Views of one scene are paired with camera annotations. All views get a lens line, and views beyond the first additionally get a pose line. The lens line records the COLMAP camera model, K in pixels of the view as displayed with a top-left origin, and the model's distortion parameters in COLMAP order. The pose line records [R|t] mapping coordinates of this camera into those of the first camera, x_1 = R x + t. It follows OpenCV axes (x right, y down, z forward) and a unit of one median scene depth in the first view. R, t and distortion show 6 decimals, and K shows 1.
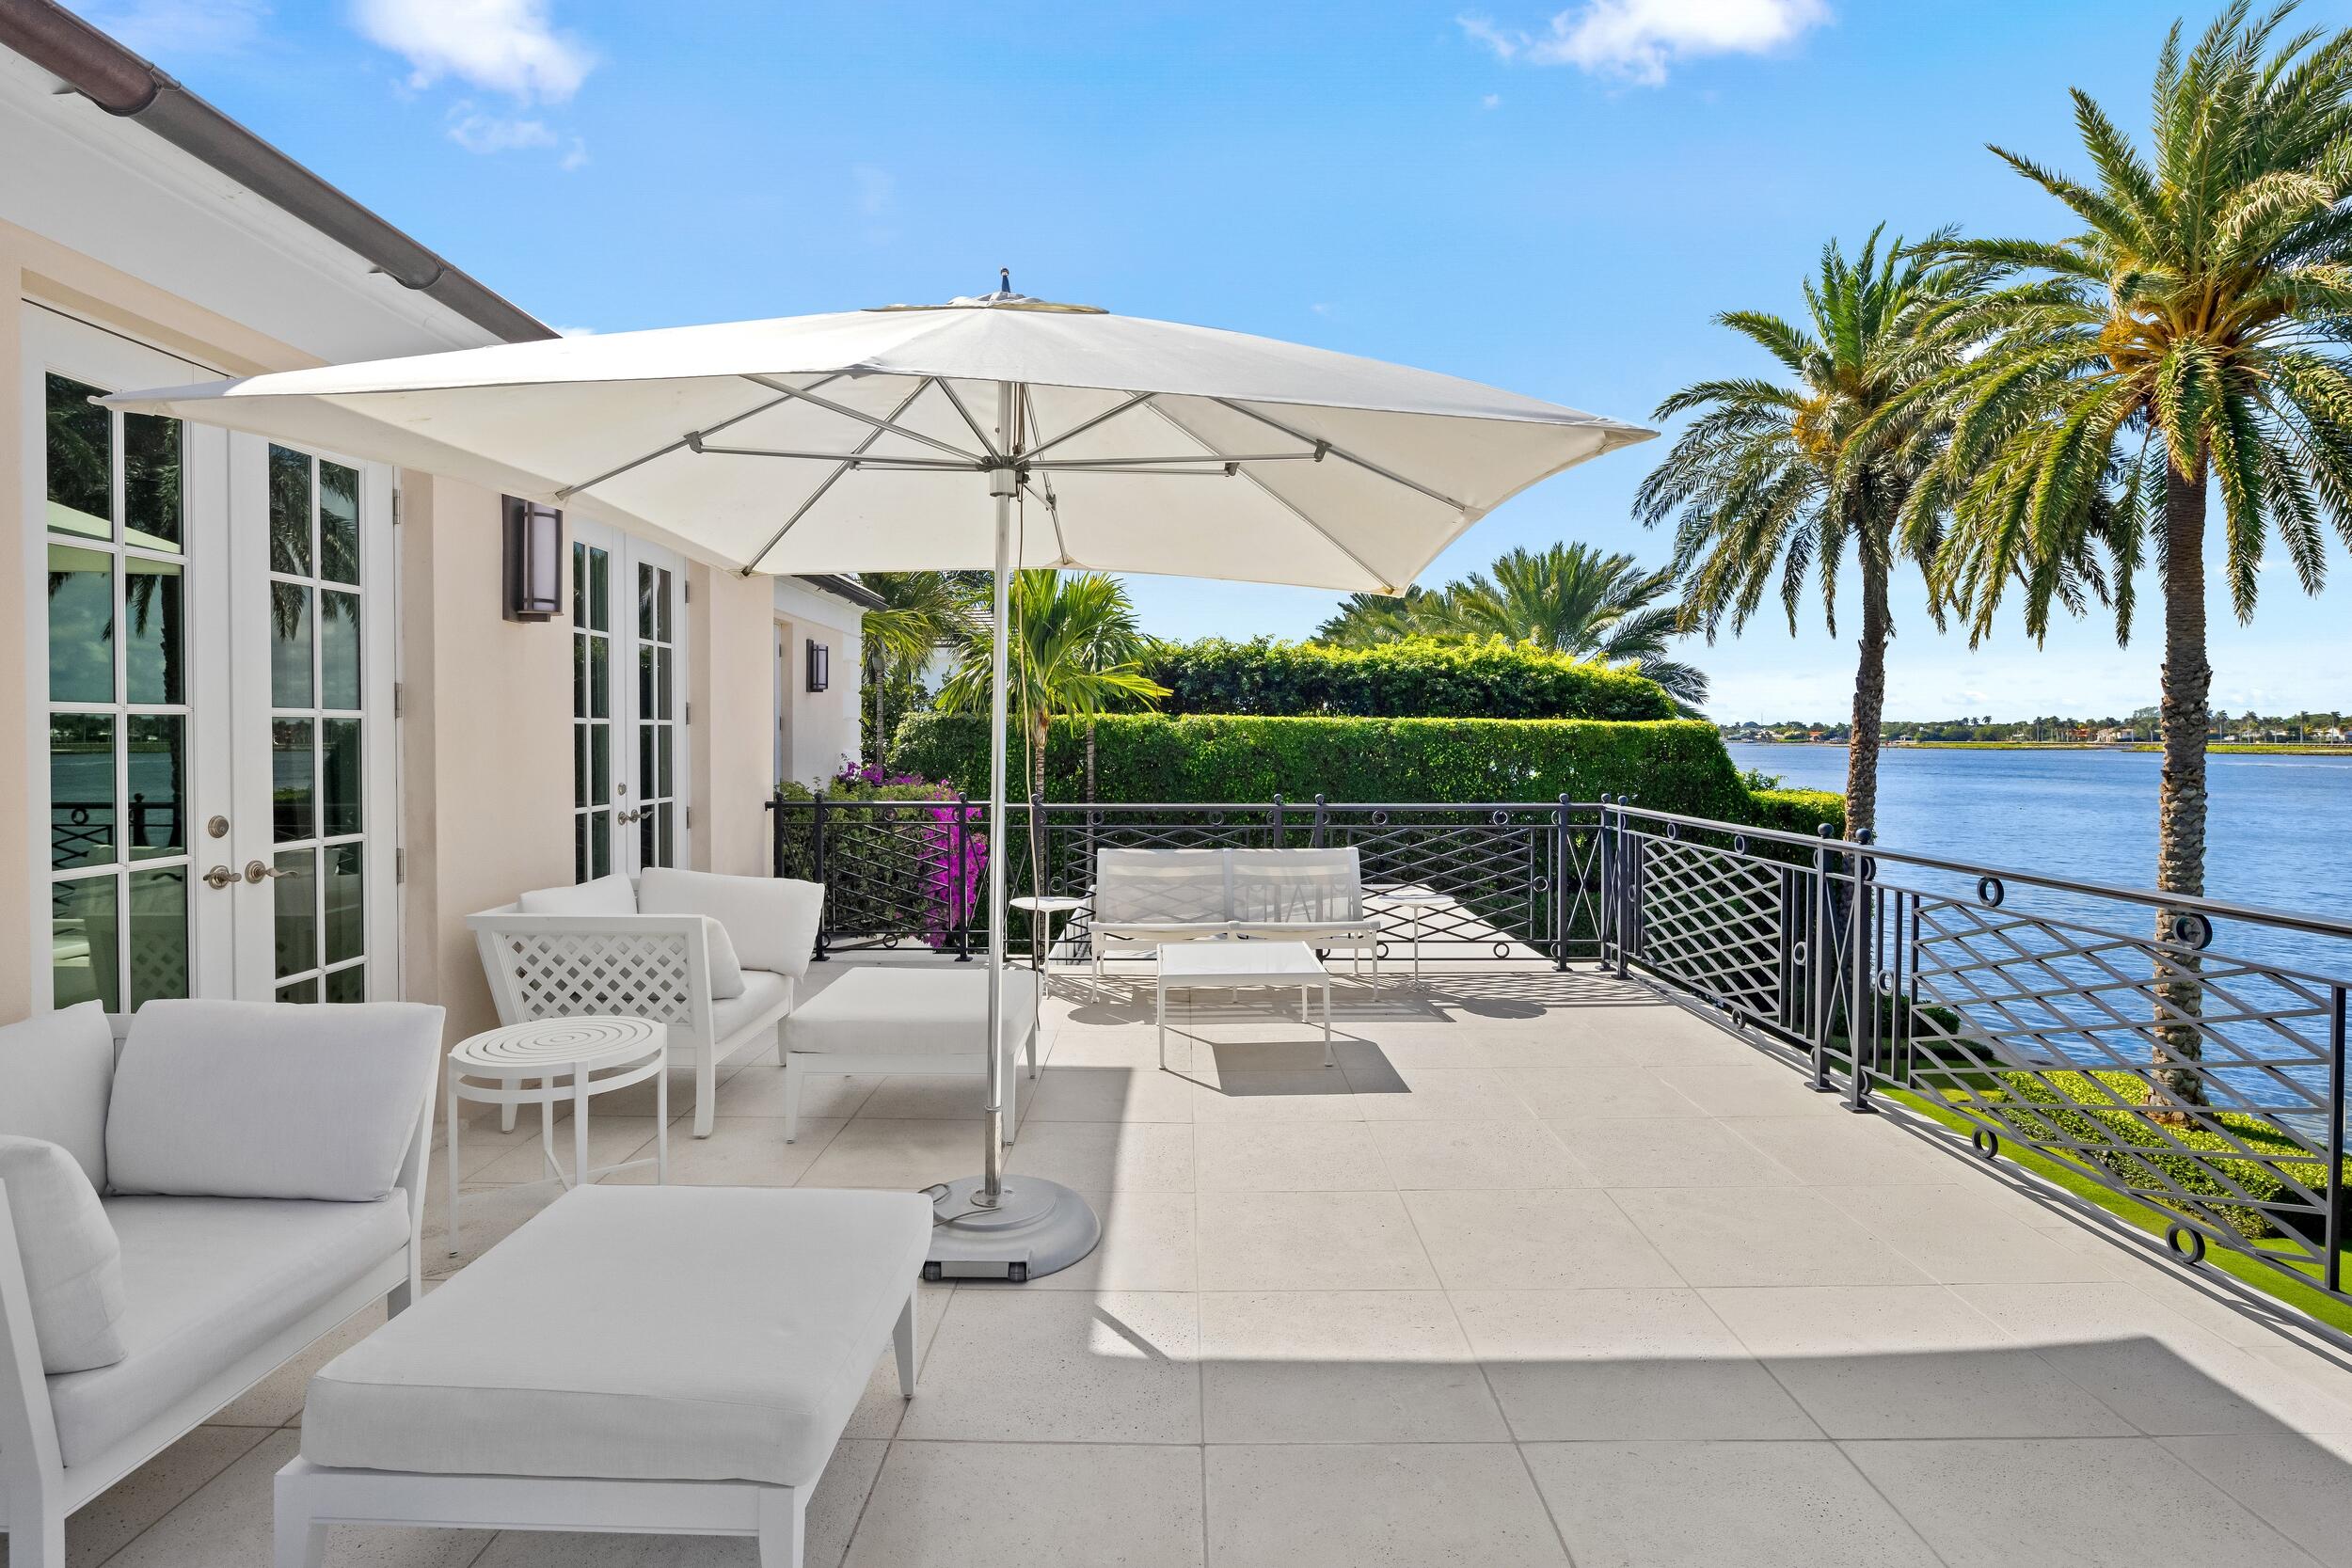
lens RADIAL K [[1146.0, 0, 1162.6], [0, 1146.0, 720.7], [0, 0, 1]] dist [-0.001955, -0.001617]
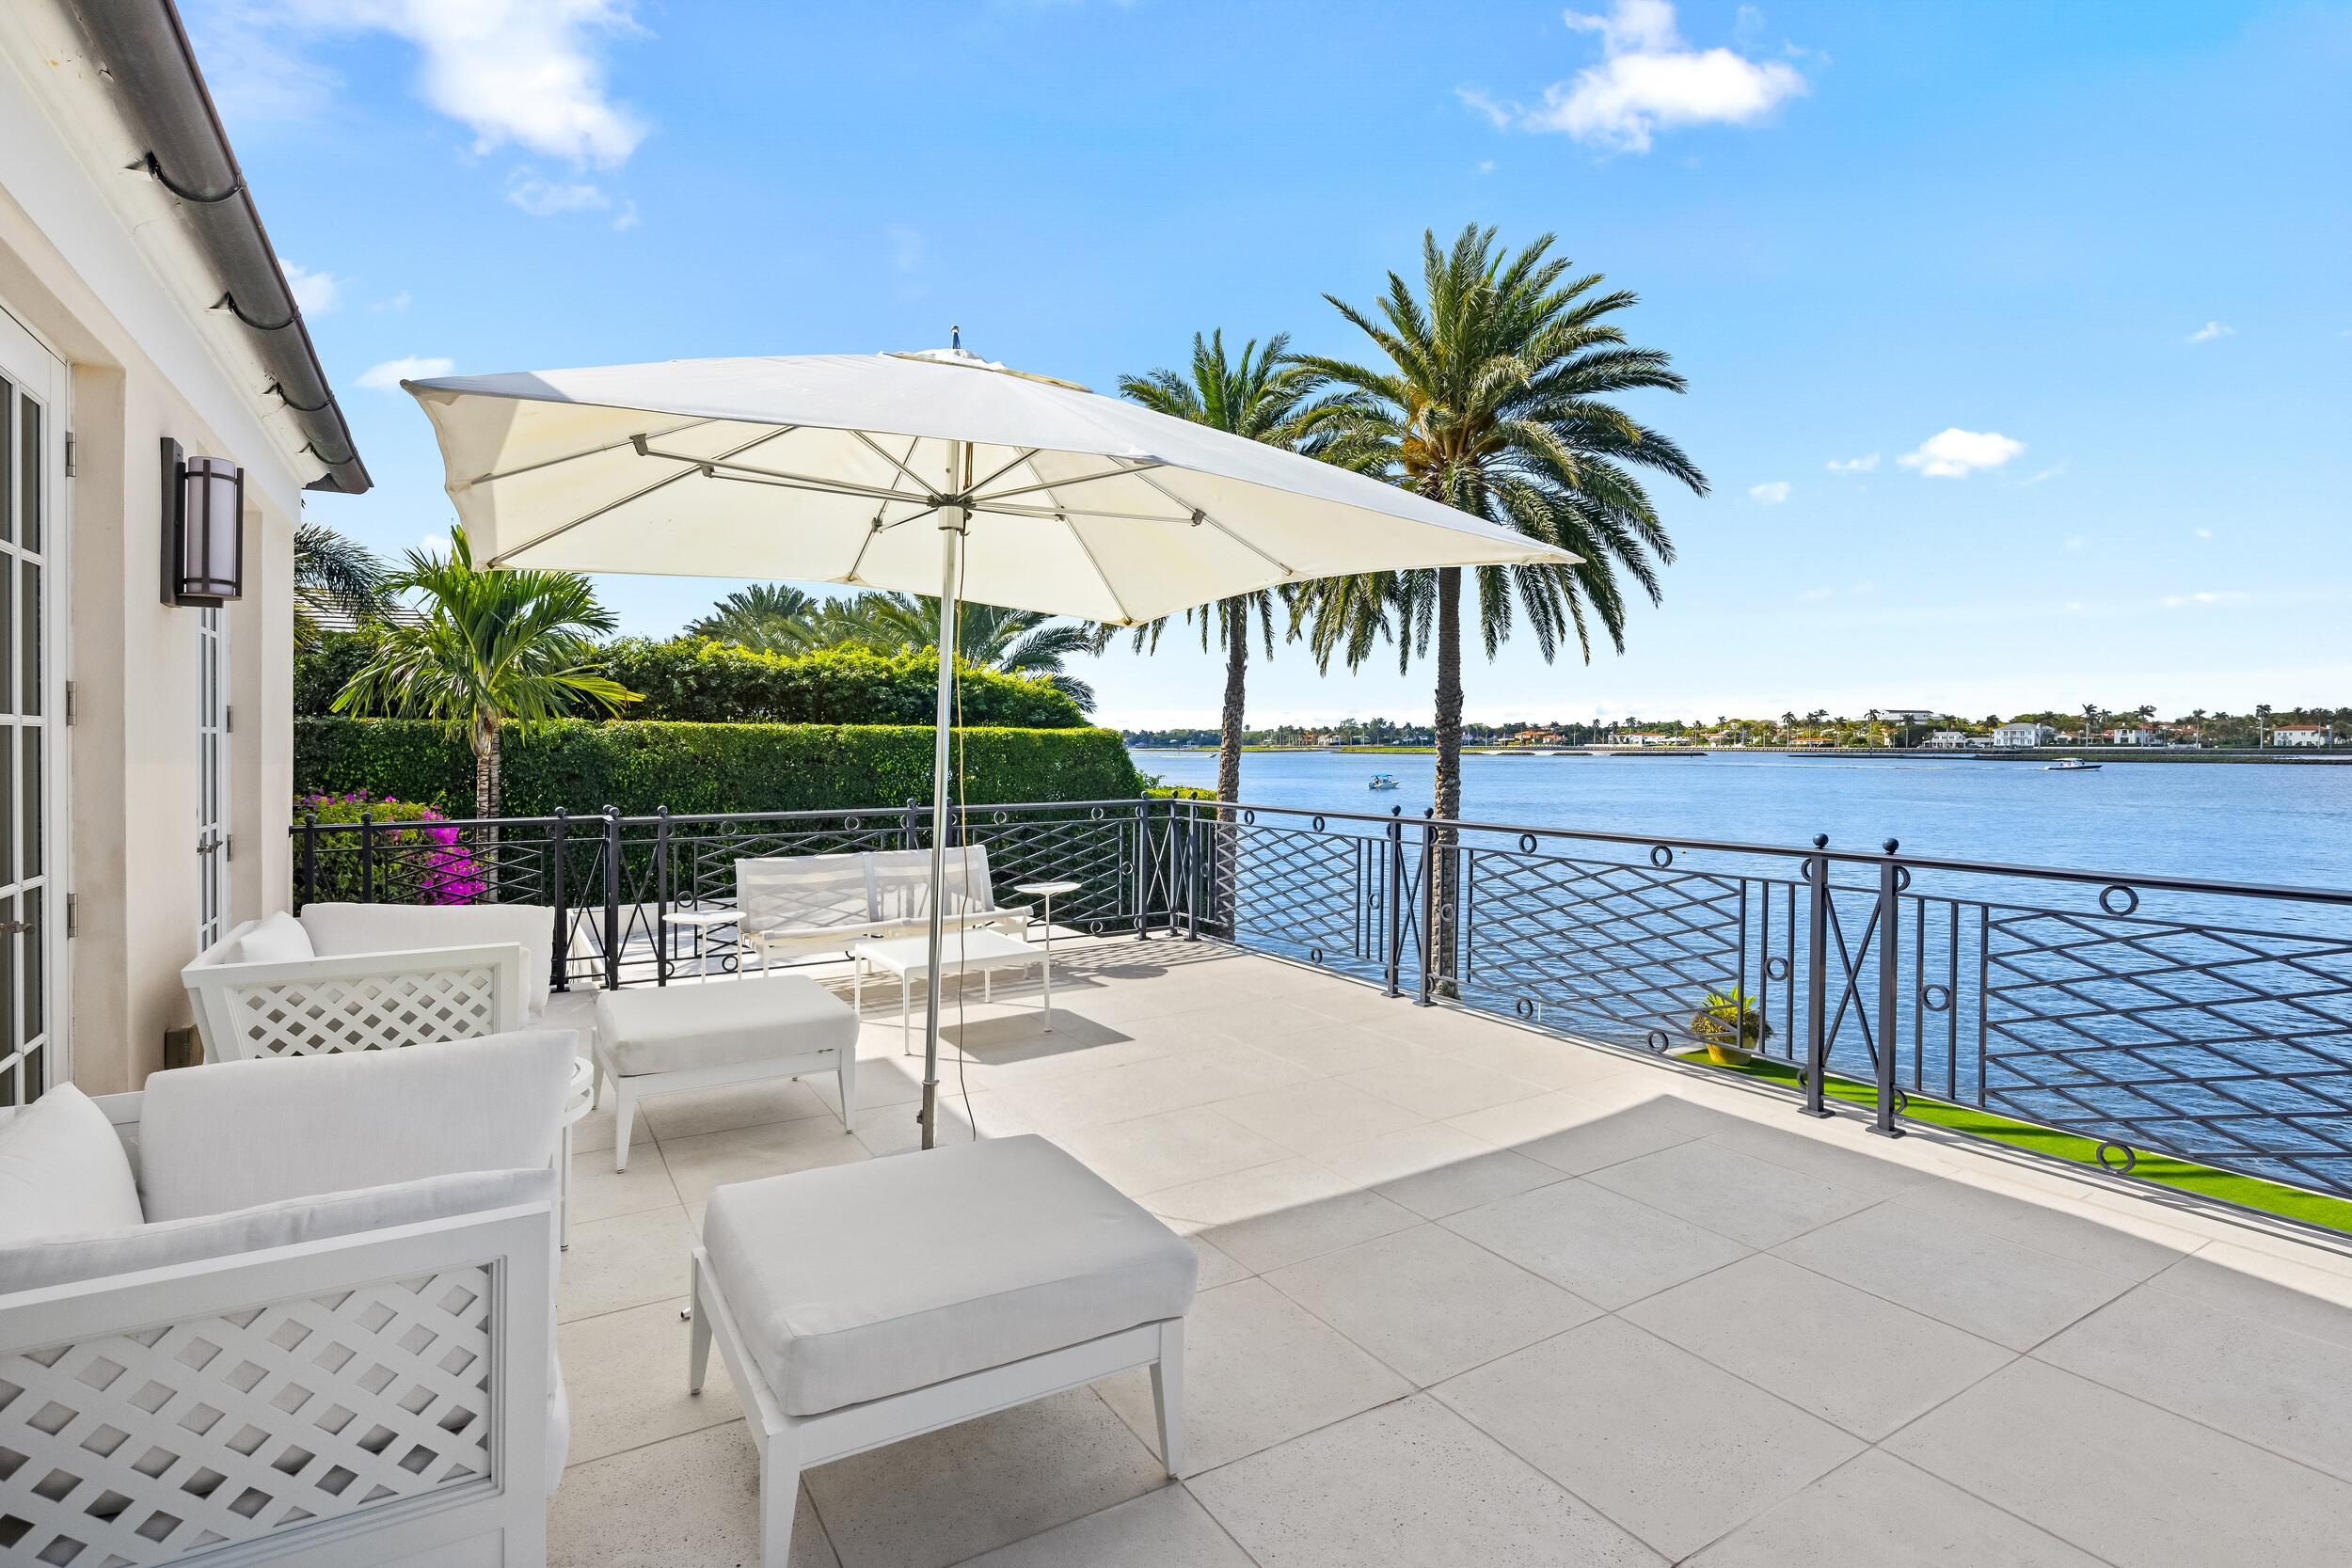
lens RADIAL K [[1146.0, 0, 1157.9], [0, 1146.0, 726.0], [0, 0, 1]] dist [-0.001955, -0.001617]
pose [[0.854330, 0.004173, 0.519713, -0.156446], [-0.003693, 0.999991, -0.001959, -0.001118], [-0.519717, -0.000246, 0.854338, -0.016476]]
